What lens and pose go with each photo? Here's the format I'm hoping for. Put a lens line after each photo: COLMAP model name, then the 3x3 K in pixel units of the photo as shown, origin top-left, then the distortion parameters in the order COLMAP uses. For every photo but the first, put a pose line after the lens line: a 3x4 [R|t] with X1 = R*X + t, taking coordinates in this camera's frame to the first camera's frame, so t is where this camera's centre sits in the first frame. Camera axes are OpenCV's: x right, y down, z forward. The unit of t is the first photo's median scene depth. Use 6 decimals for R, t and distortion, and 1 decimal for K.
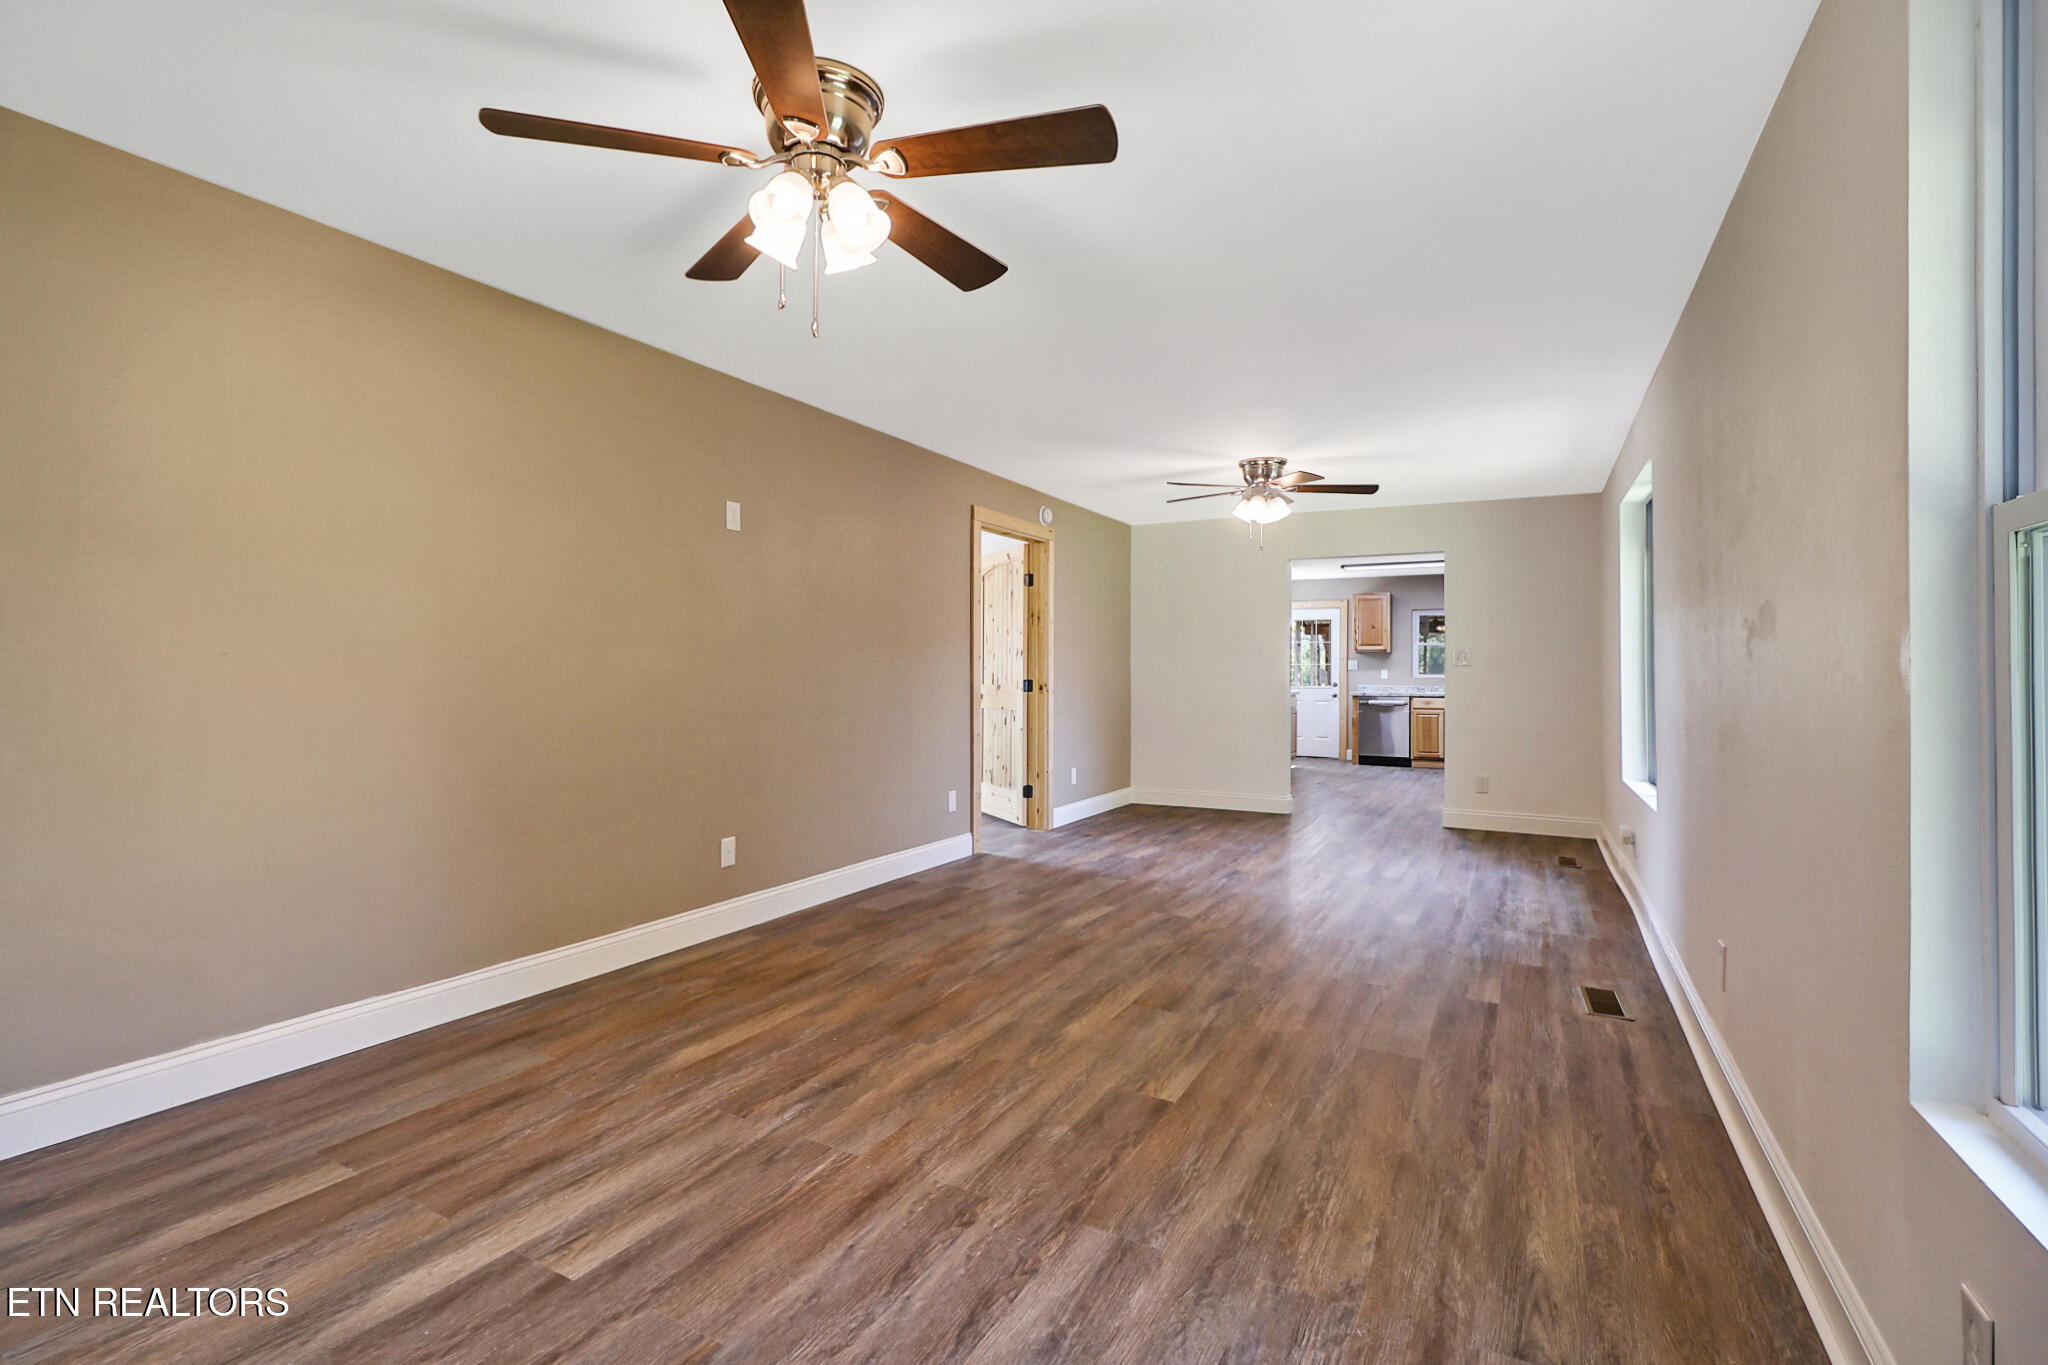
lens RADIAL K [[942.6, 0, 1010.7], [0, 942.6, 662.8], [0, 0, 1]] dist [0.001852, -0.015178]
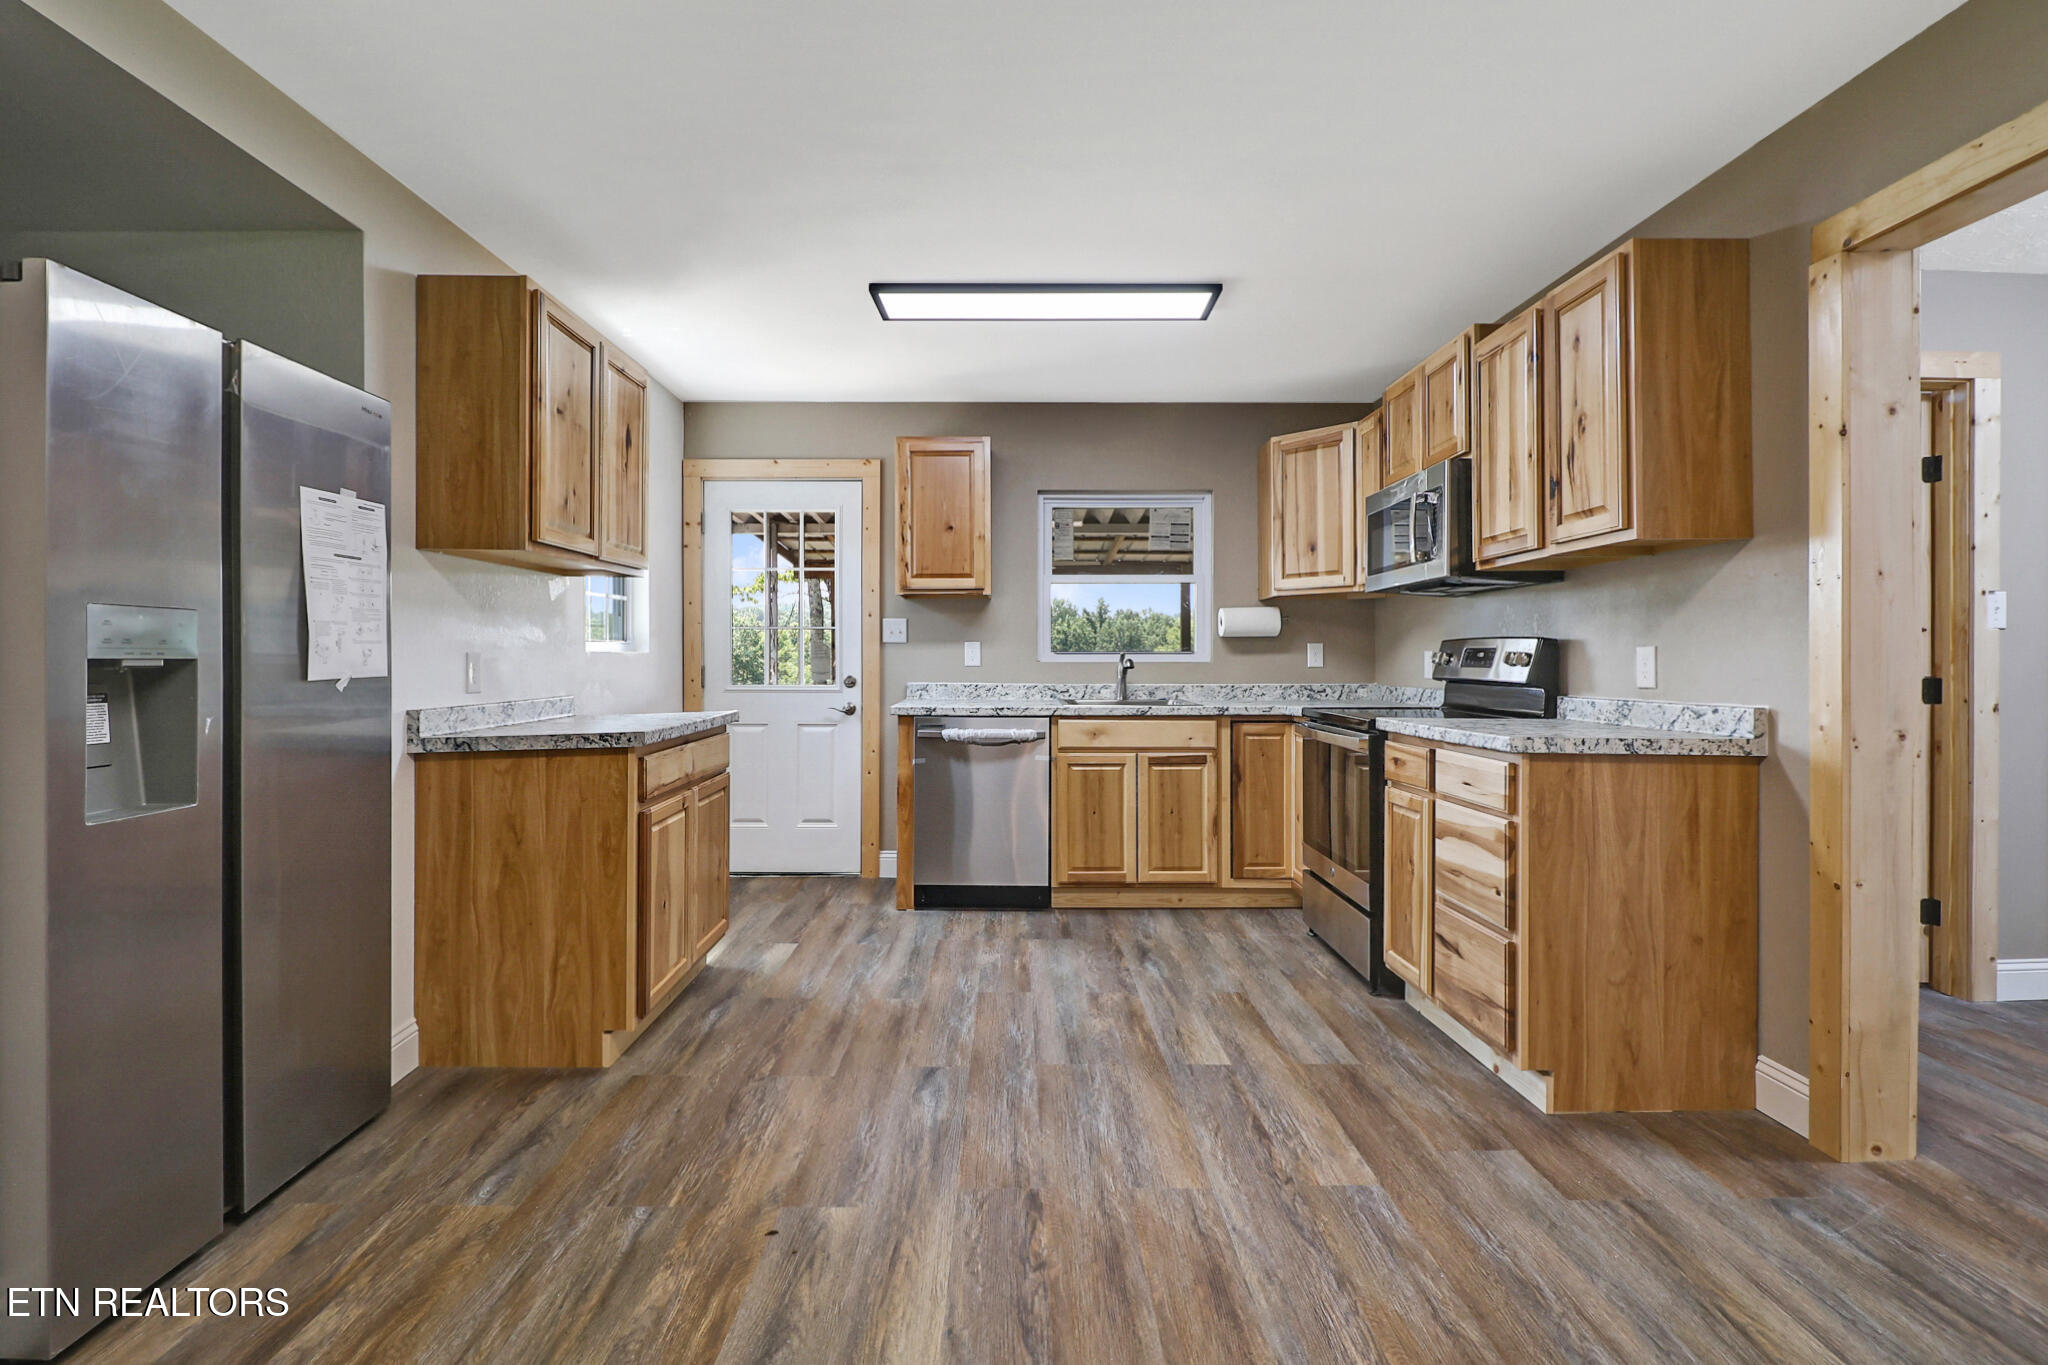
lens RADIAL K [[942.6, 0, 1010.7], [0, 942.6, 662.8], [0, 0, 1]] dist [0.001852, -0.015178]
pose [[0.882000, -0.014948, 0.471012, 1.088340], [0.003522, 0.999678, 0.025131, 0.030076], [-0.471236, -0.020506, 0.881769, 3.107540]]
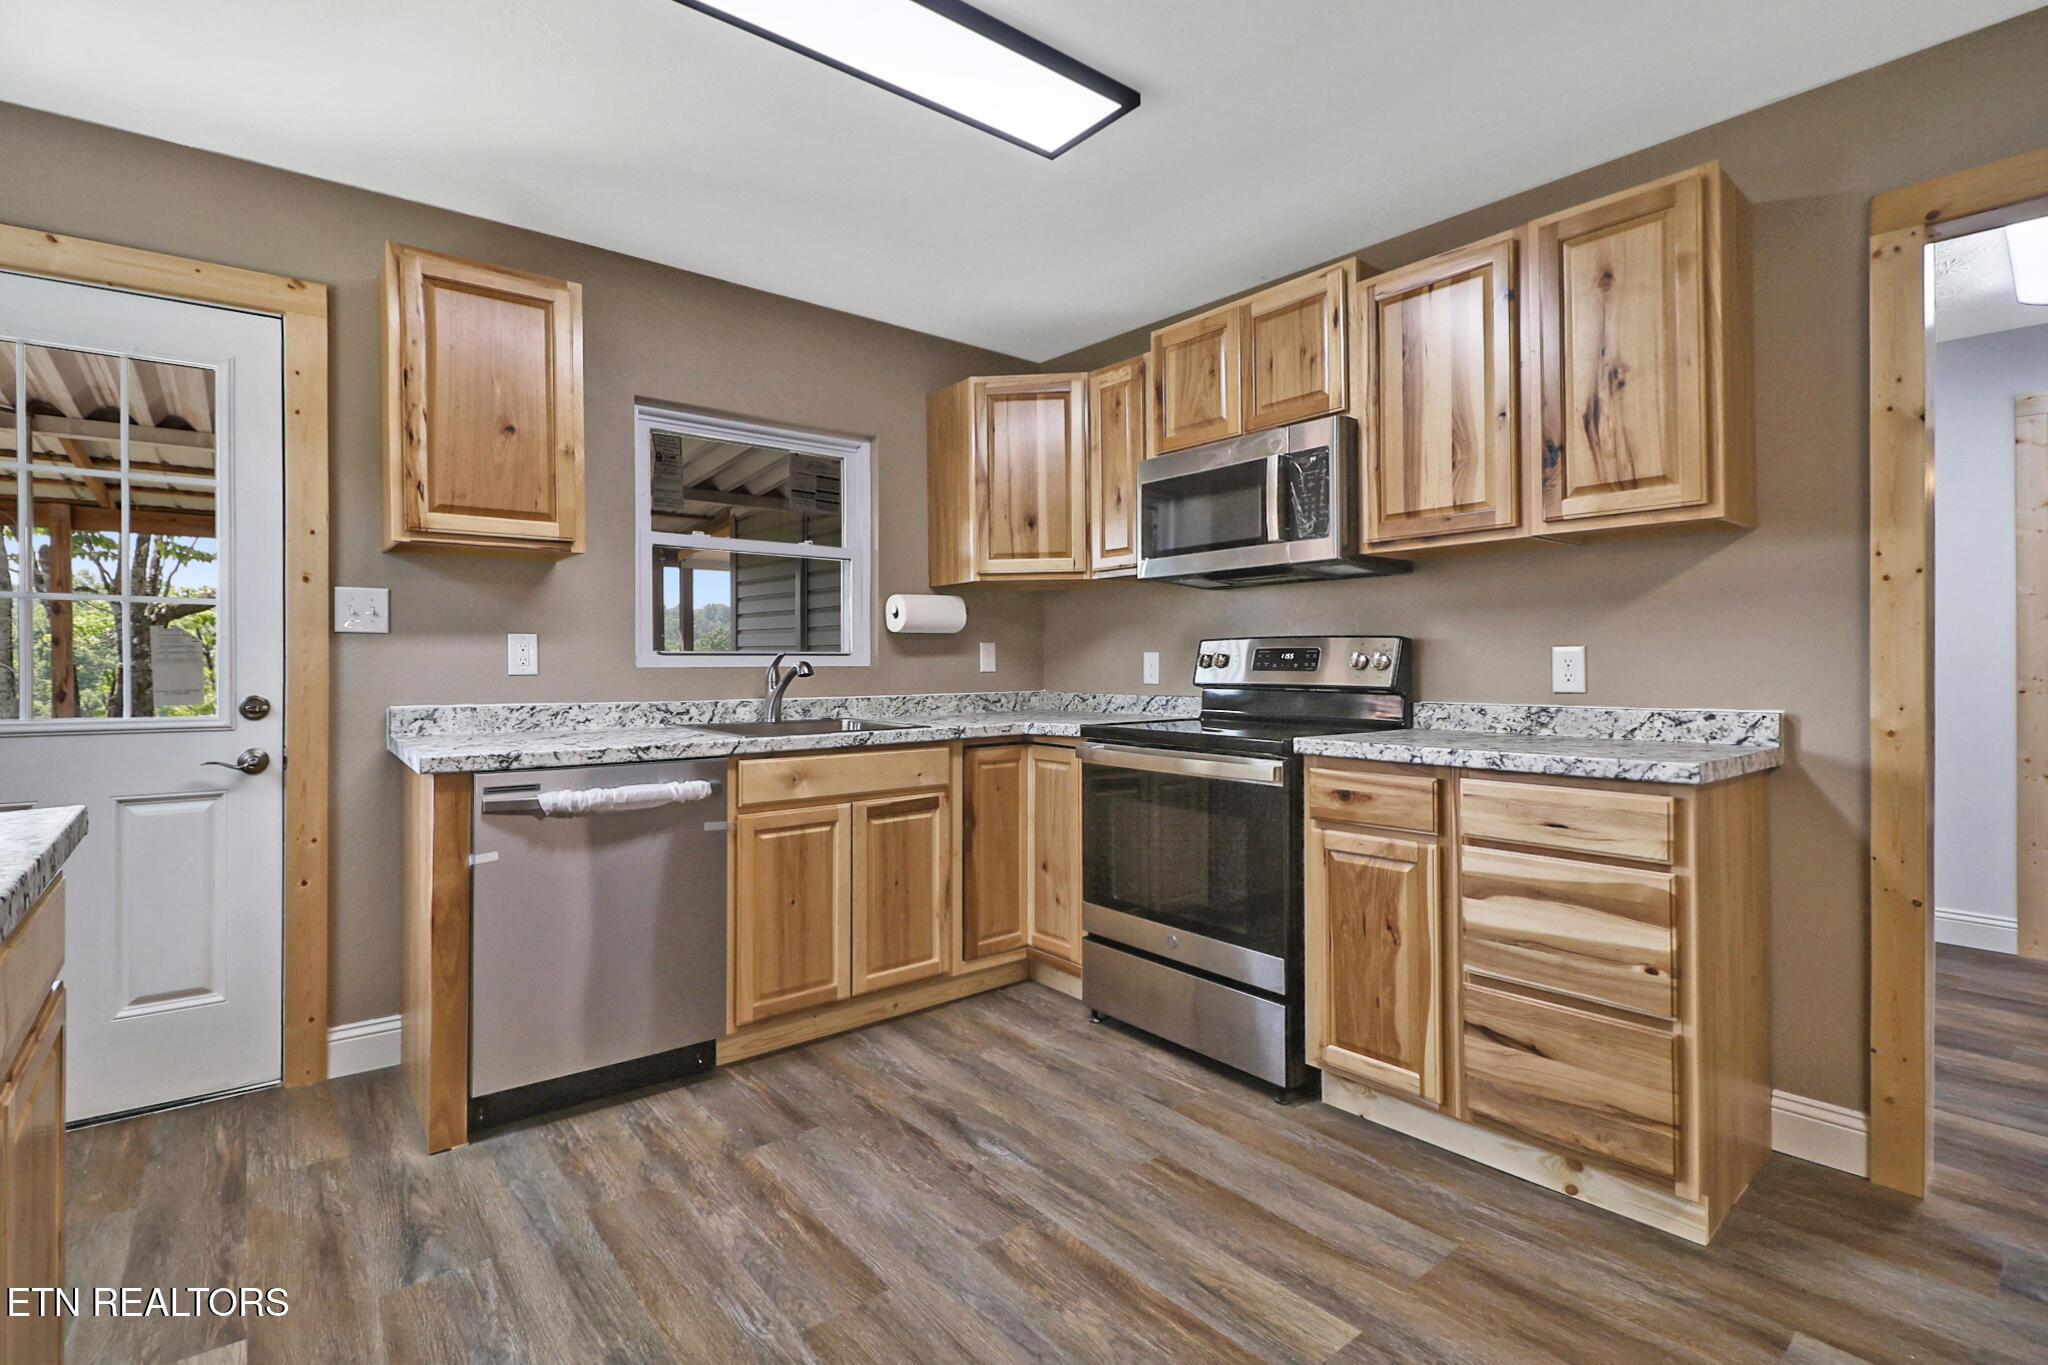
lens RADIAL K [[933.1, 0, 1017.8], [0, 933.1, 660.4], [0, 0, 1]] dist [0.002382, -0.010877]
pose [[0.391688, -0.011881, 0.920021, 1.129436], [-0.008214, 0.999832, 0.016408, 0.043844], [-0.920062, -0.013984, 0.391524, 3.838062]]
